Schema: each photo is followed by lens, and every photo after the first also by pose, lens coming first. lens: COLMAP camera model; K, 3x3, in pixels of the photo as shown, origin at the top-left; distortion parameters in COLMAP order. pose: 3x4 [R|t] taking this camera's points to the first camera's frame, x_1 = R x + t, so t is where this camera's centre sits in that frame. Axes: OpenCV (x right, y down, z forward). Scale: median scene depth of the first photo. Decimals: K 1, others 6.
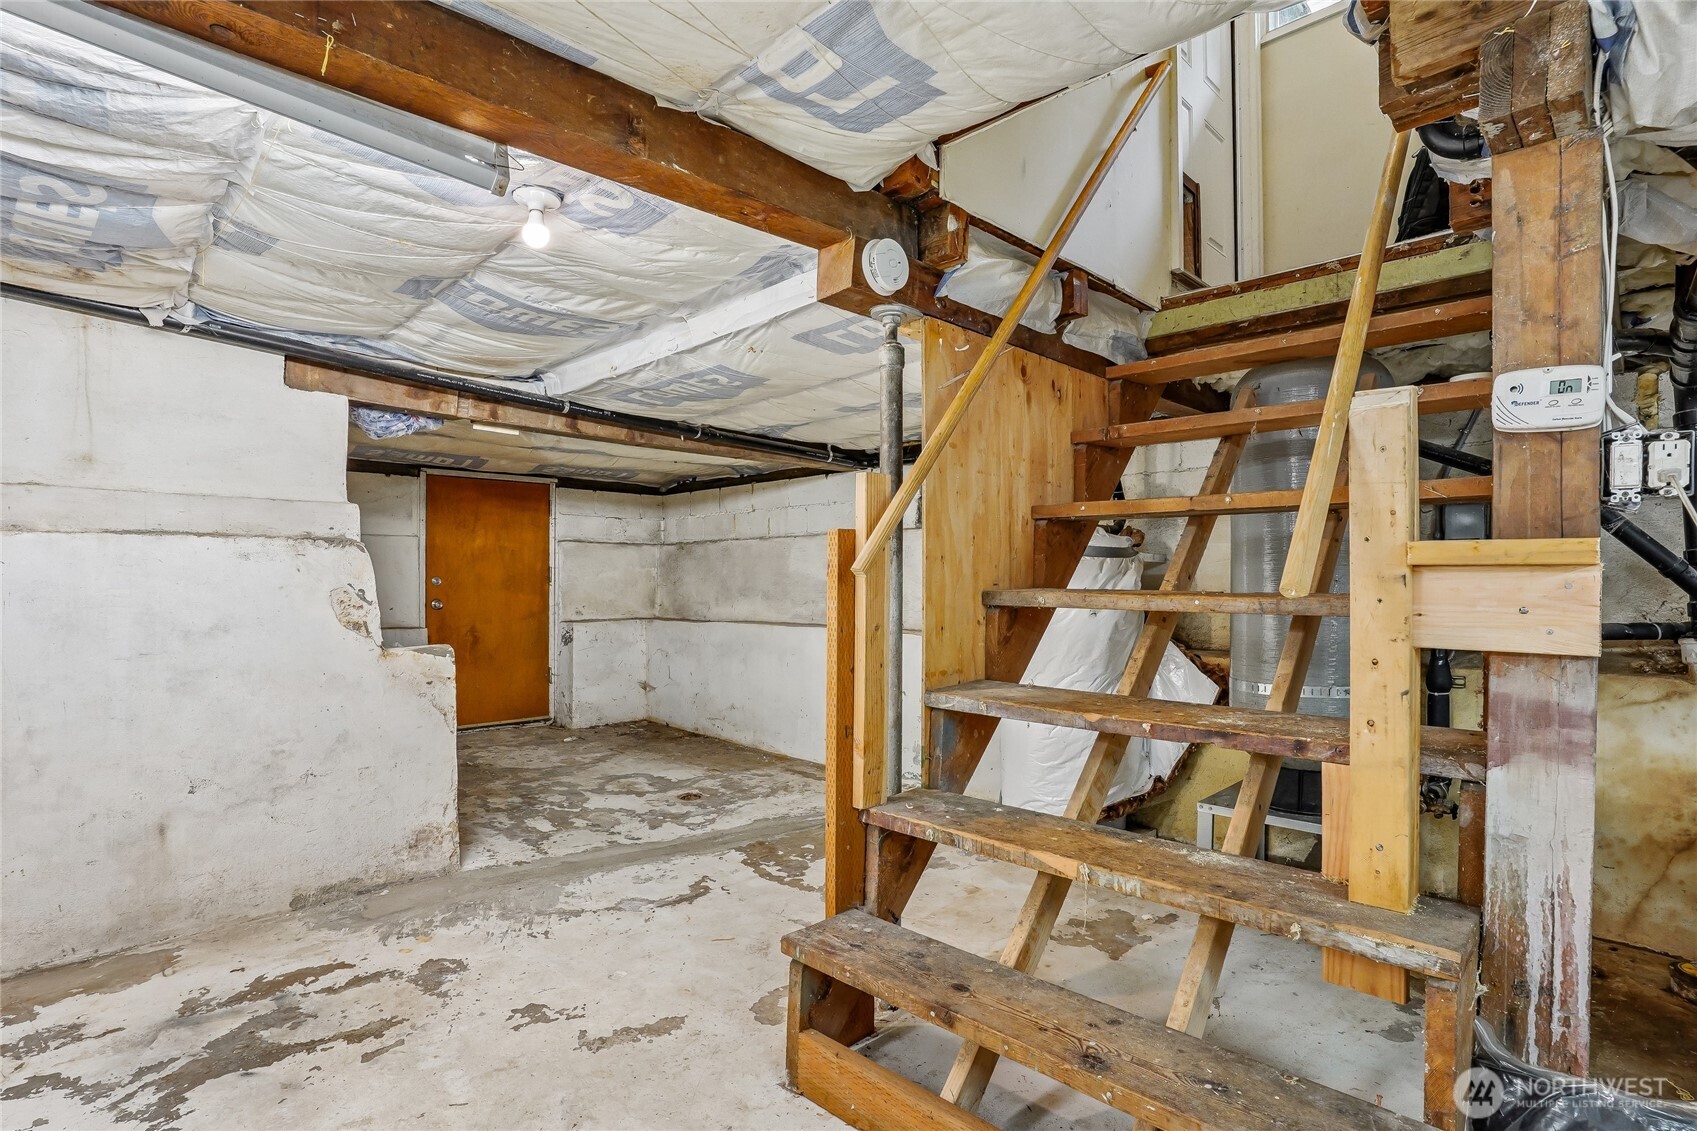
lens RADIAL K [[839.9, 0, 841.5], [0, 839.9, 576.0], [0, 0, 1]] dist [-0.060780, 0.021475]
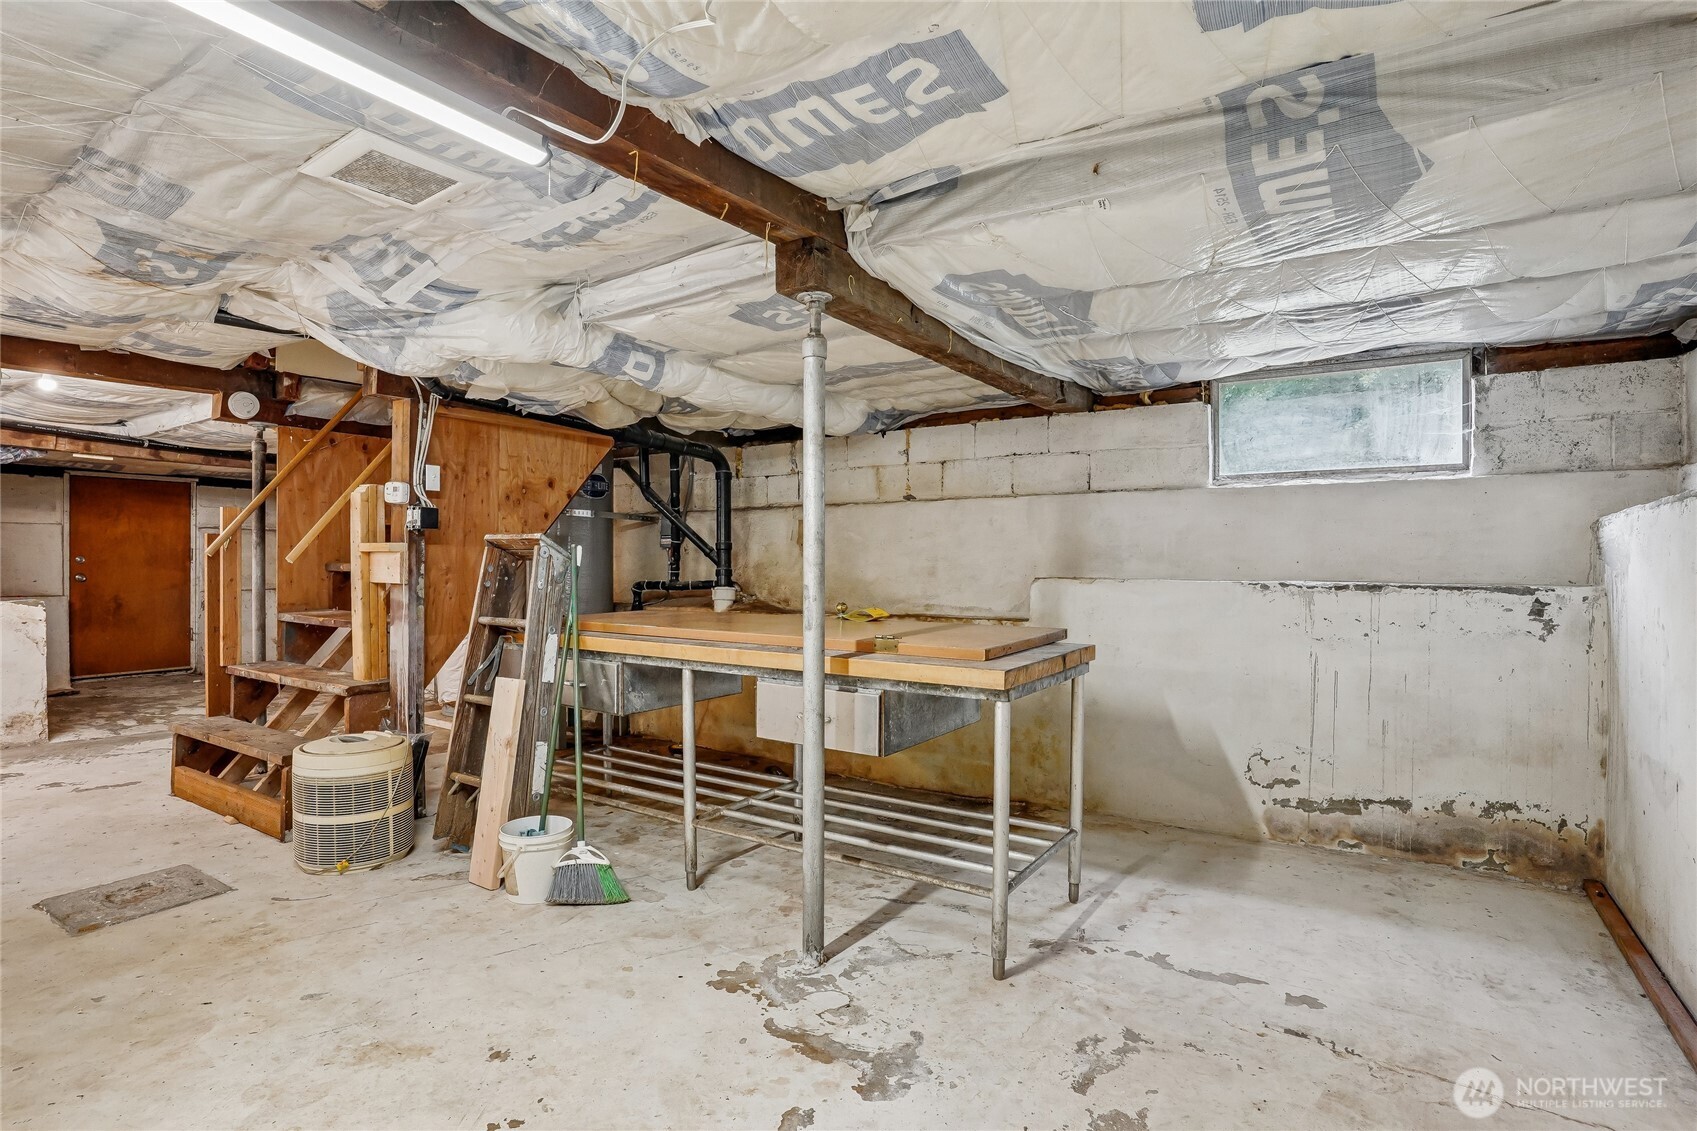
lens RADIAL K [[839.9, 0, 848.3], [0, 839.9, 556.3], [0, 0, 1]] dist [-0.060780, 0.021475]
pose [[0.974942, -0.000504, 0.222457, 0.682034], [0.000231, 0.999999, 0.001254, -0.000032], [-0.222457, -0.001171, 0.974942, -0.835927]]
